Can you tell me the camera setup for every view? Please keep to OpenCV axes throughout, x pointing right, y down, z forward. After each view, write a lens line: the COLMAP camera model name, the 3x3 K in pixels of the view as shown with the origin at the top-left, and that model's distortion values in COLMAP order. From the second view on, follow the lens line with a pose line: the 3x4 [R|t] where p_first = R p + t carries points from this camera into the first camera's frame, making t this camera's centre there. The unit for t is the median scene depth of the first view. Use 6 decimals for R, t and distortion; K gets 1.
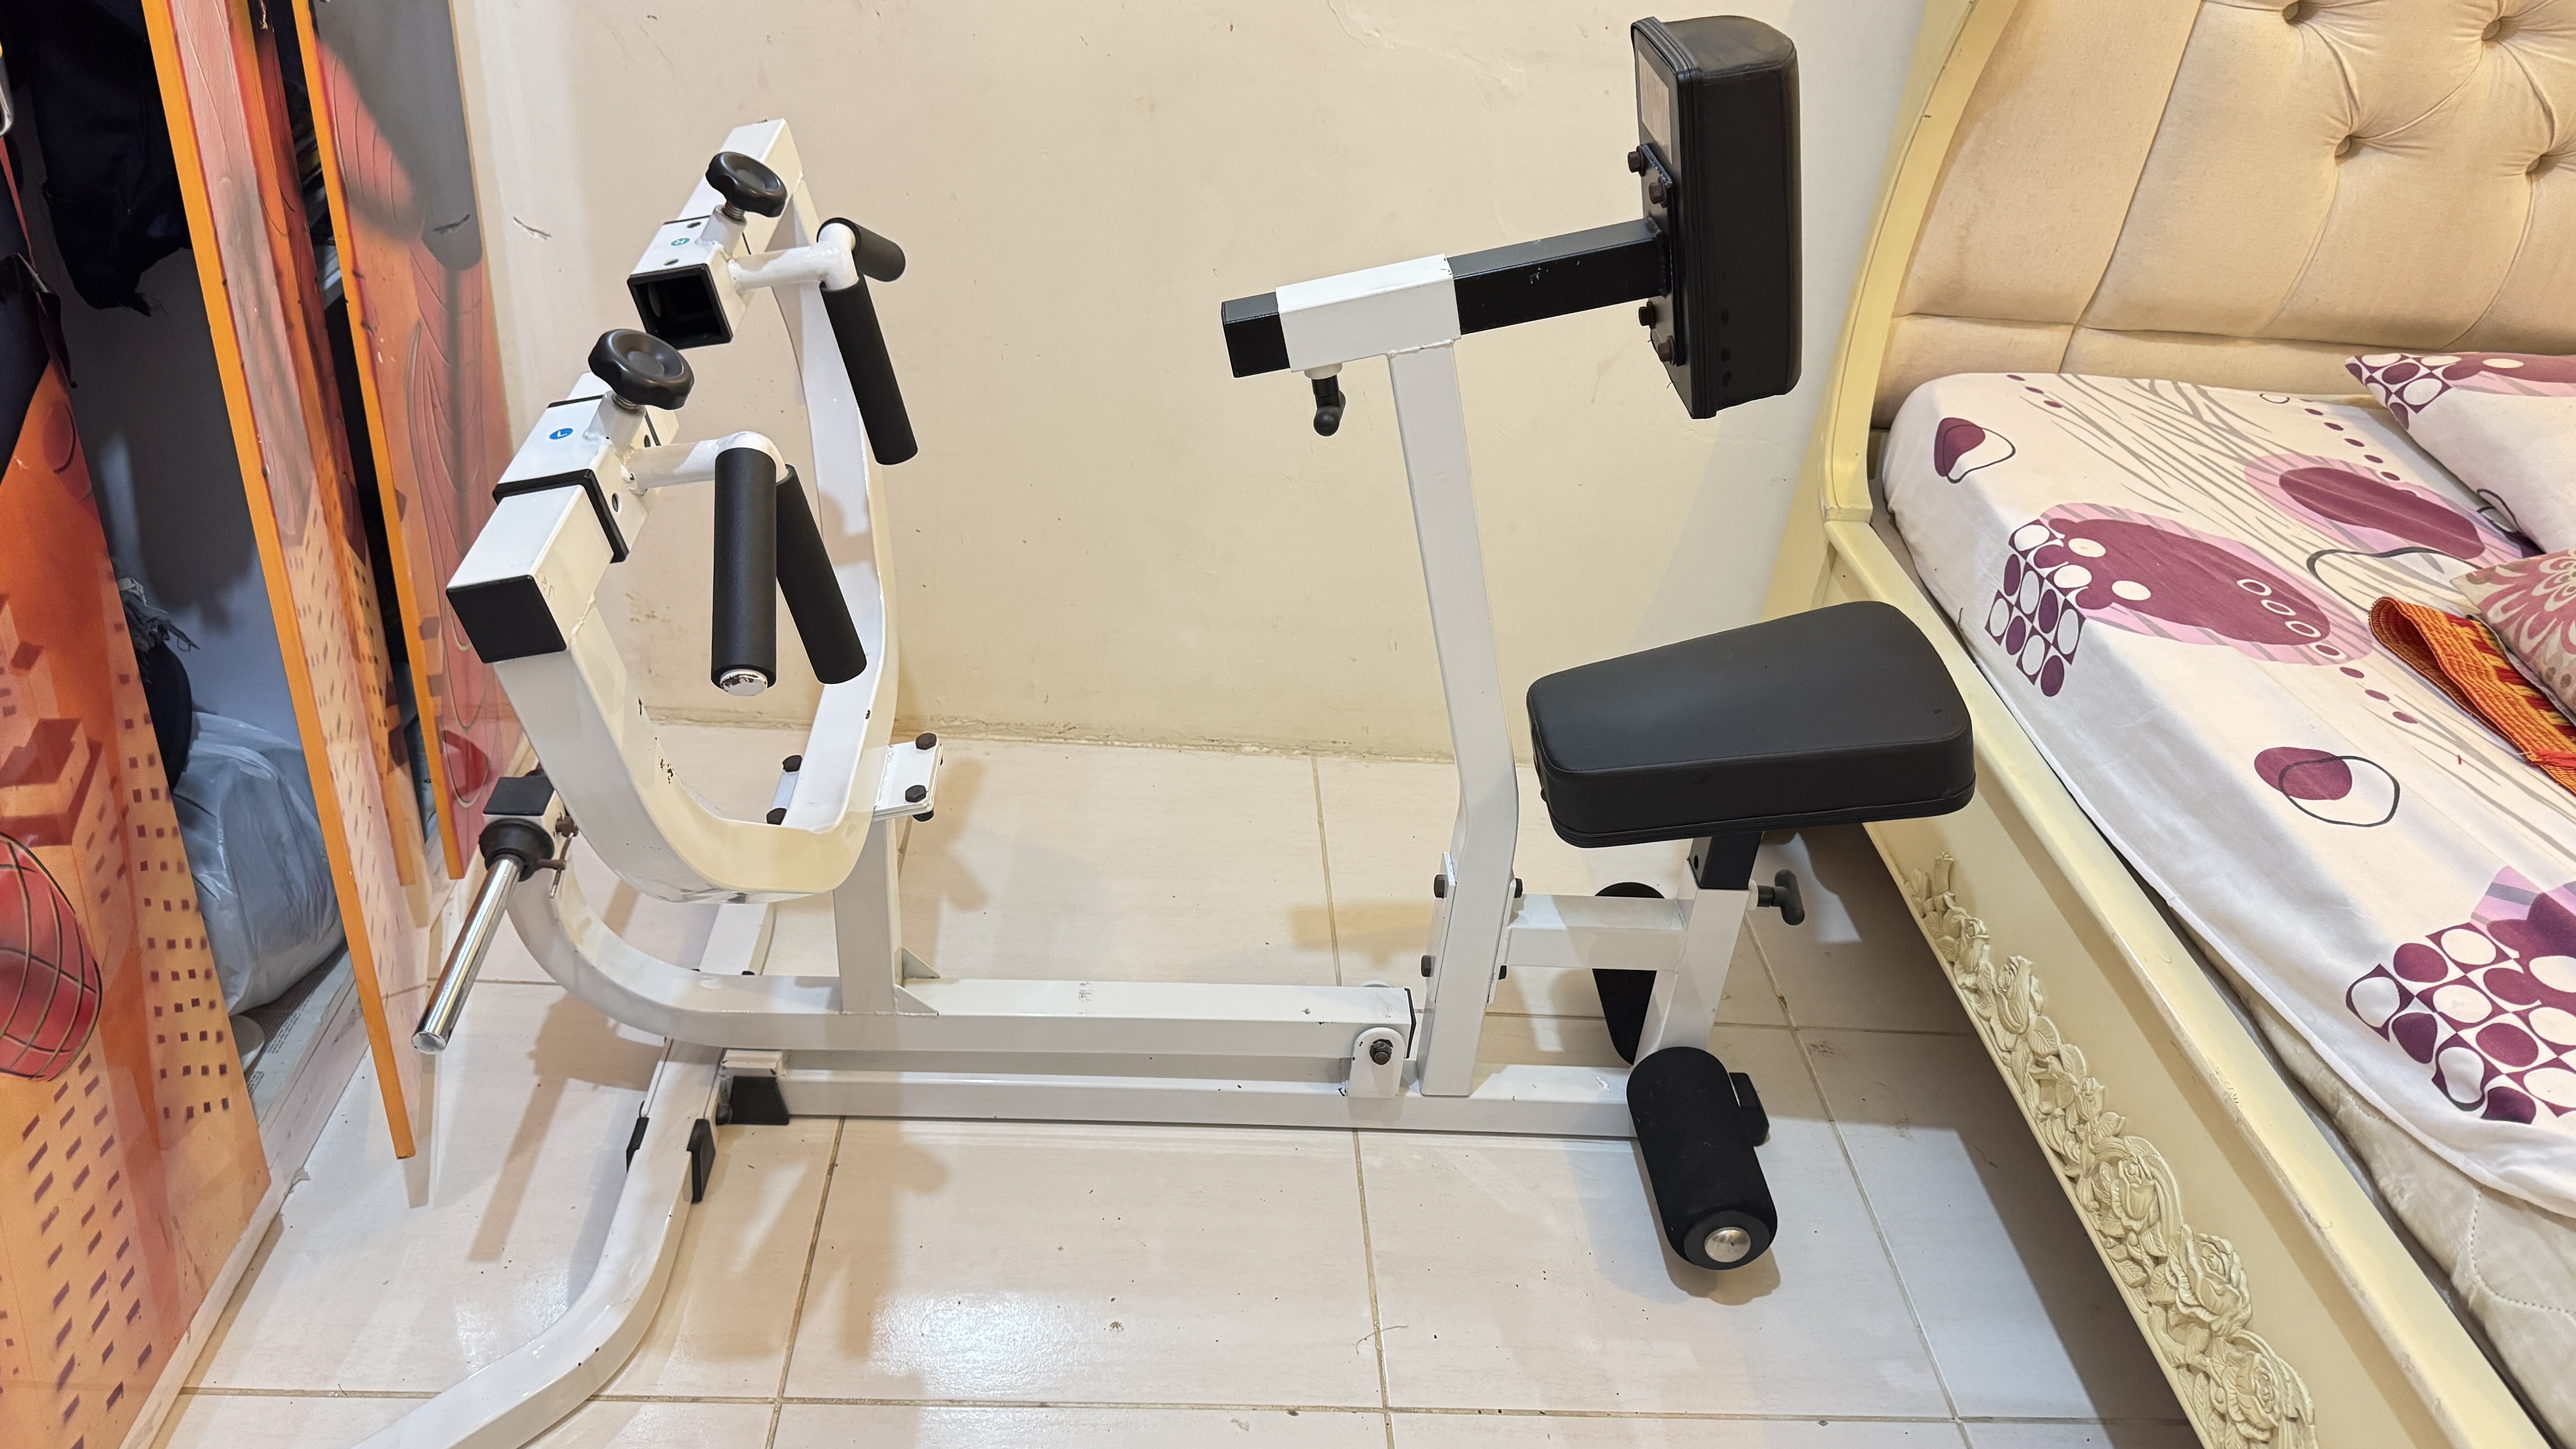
lens RADIAL K [[1828.4, 0, 1288.0], [0, 1828.4, 724.5], [0, 0, 1]] dist [0.024494, -0.023433]
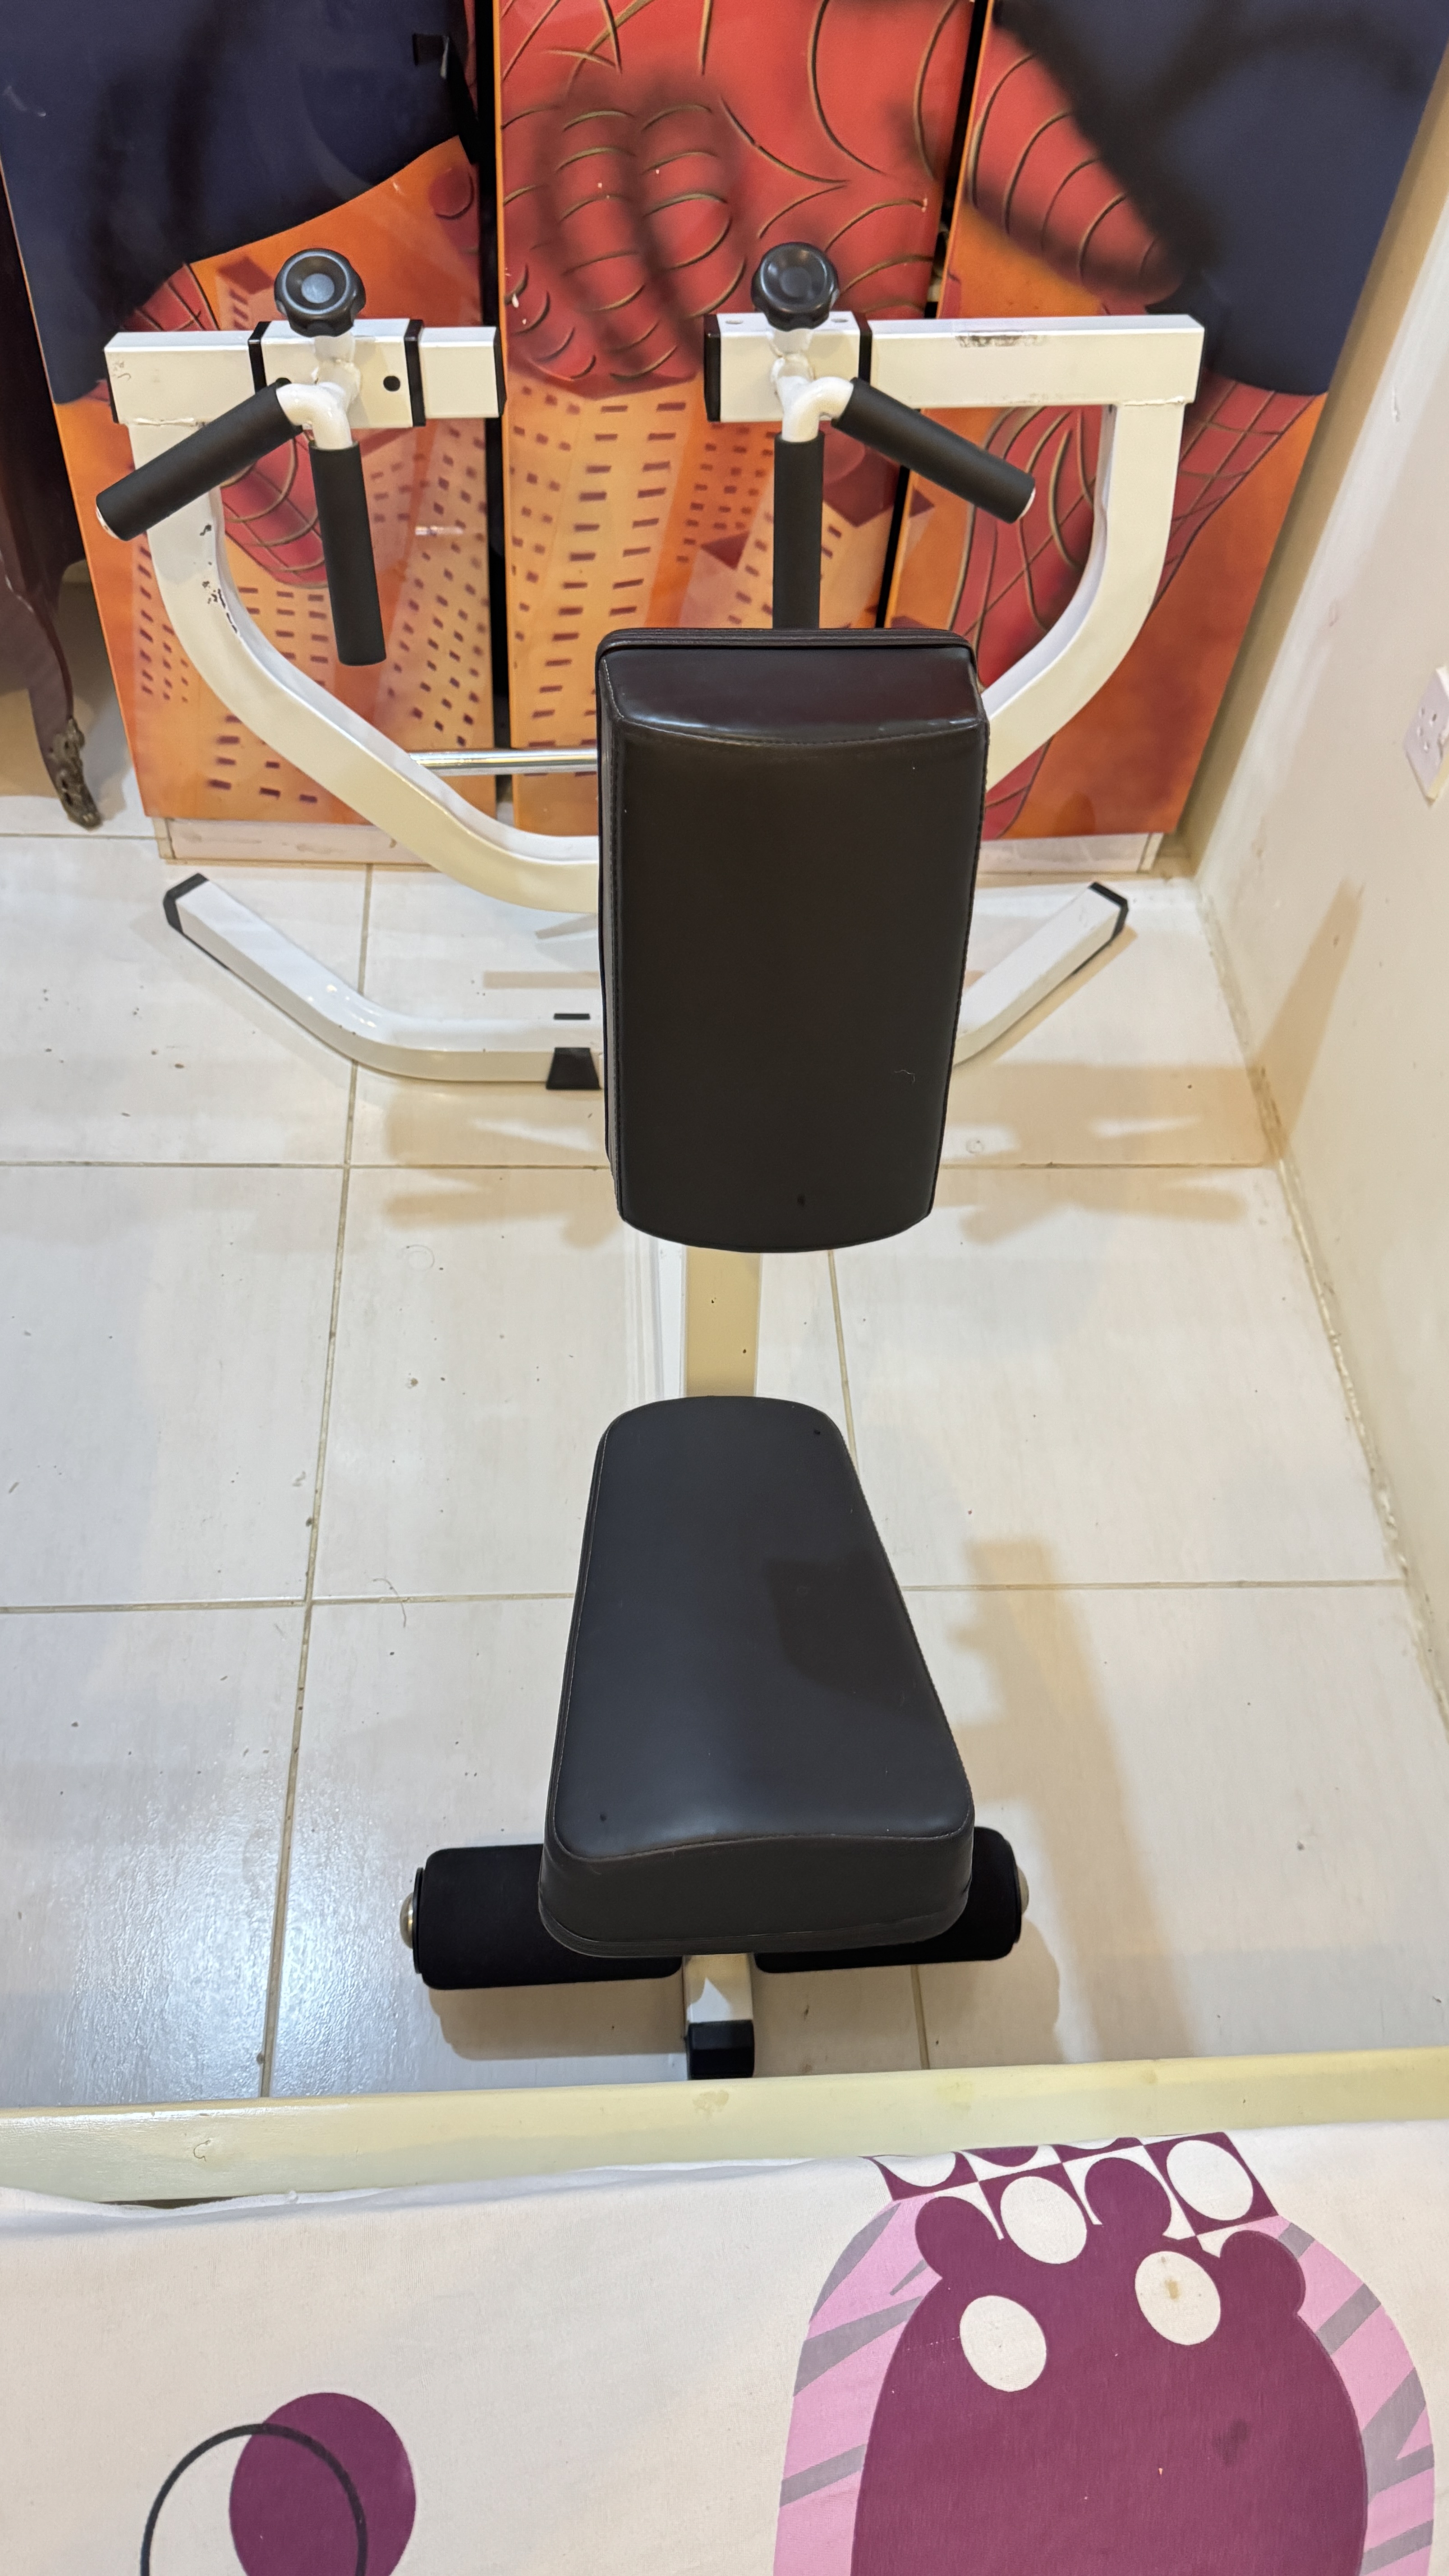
lens RADIAL K [[1828.4, 0, 724.5], [0, 1828.4, 1288.0], [0, 0, 1]] dist [0.024494, -0.023433]
pose [[-0.000769, 0.746169, -0.665757, 0.592282], [-0.575590, 0.544084, 0.610466, -0.481736], [0.817738, 0.383672, 0.429069, 0.648779]]
